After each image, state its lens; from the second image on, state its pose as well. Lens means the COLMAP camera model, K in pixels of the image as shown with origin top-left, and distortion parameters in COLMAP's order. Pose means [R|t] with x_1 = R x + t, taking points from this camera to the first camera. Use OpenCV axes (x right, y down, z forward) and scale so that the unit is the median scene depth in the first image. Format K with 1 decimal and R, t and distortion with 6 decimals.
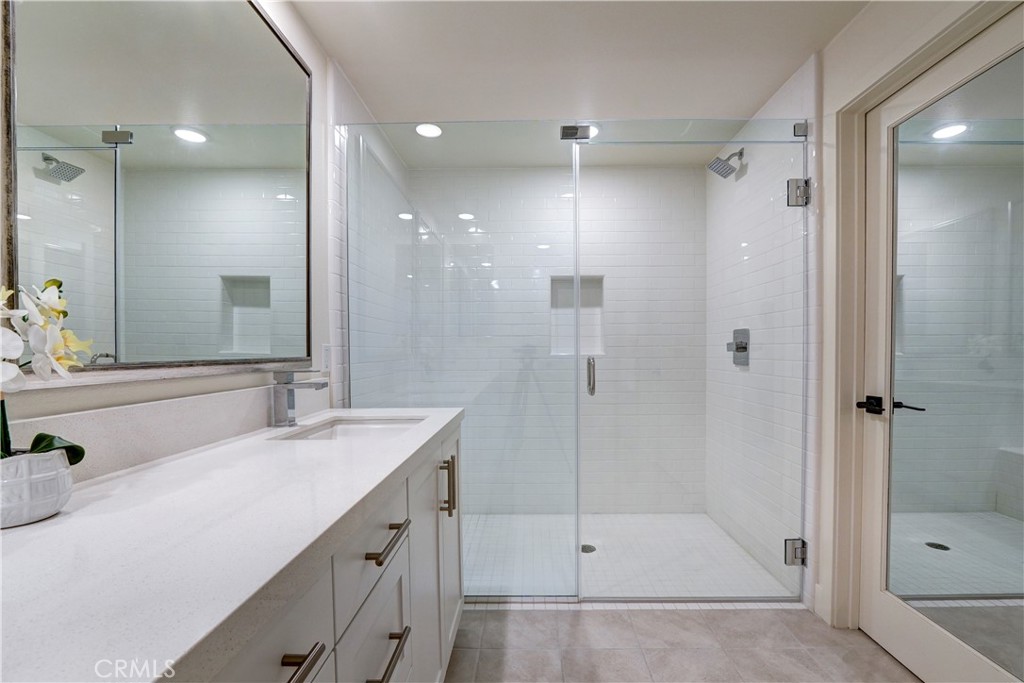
lens RADIAL K [[454.6, 0, 531.3], [0, 454.6, 358.8], [0, 0, 1]] dist [-0.014103, 0.000292]
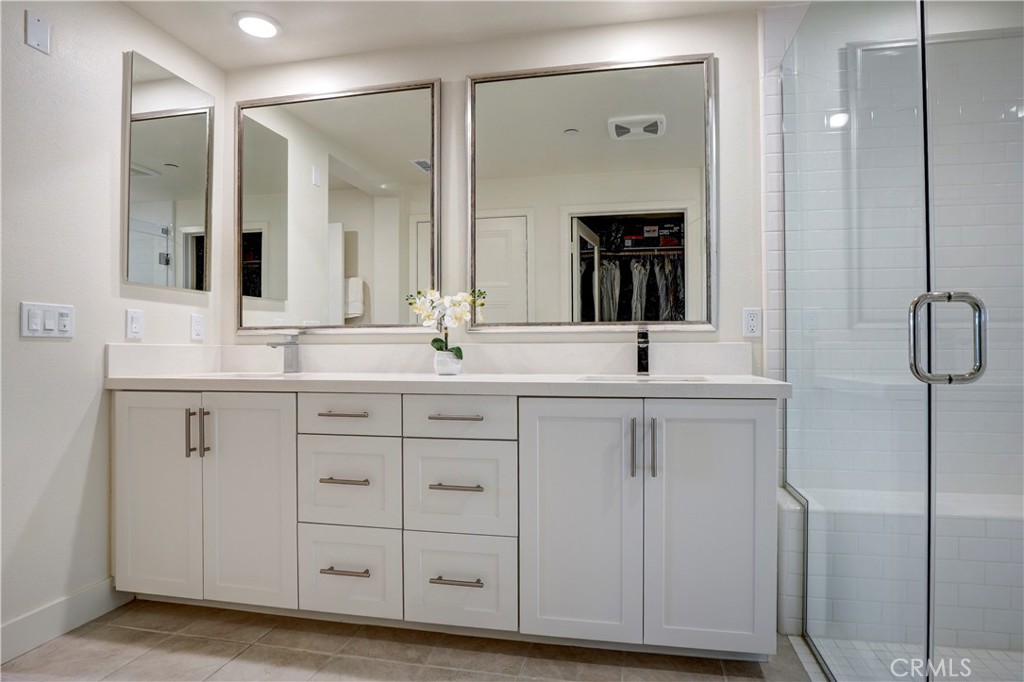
lens RADIAL K [[519.5, 0, 547.1], [0, 519.5, 342.9], [0, 0, 1]] dist [-0.045928, 0.012552]
pose [[-0.152126, -0.003801, -0.988354, 0.744504], [-0.012005, 0.999926, -0.001998, 0.054704], [0.988288, 0.011561, -0.152160, 0.763715]]
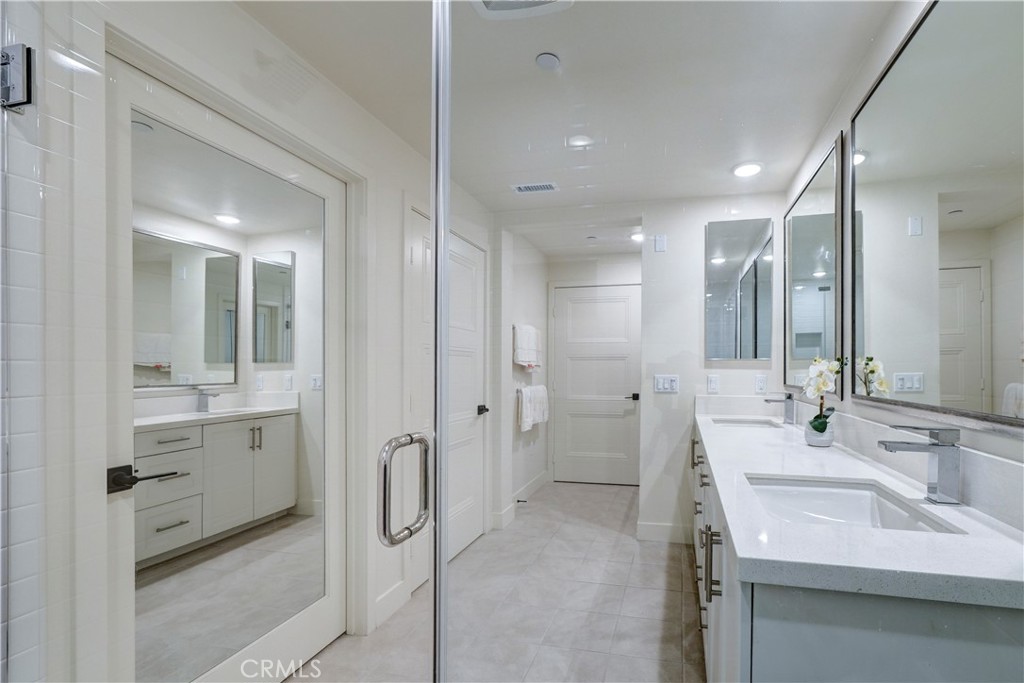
lens RADIAL K [[458.8, 0, 582.4], [0, 458.8, 368.1], [0, 0, 1]] dist [-0.011770, 0.004430]
pose [[-0.983883, 0.004544, 0.178758, -0.066697], [0.007398, 0.999856, 0.015301, -0.068571], [-0.178663, 0.016377, -0.983774, 1.470271]]
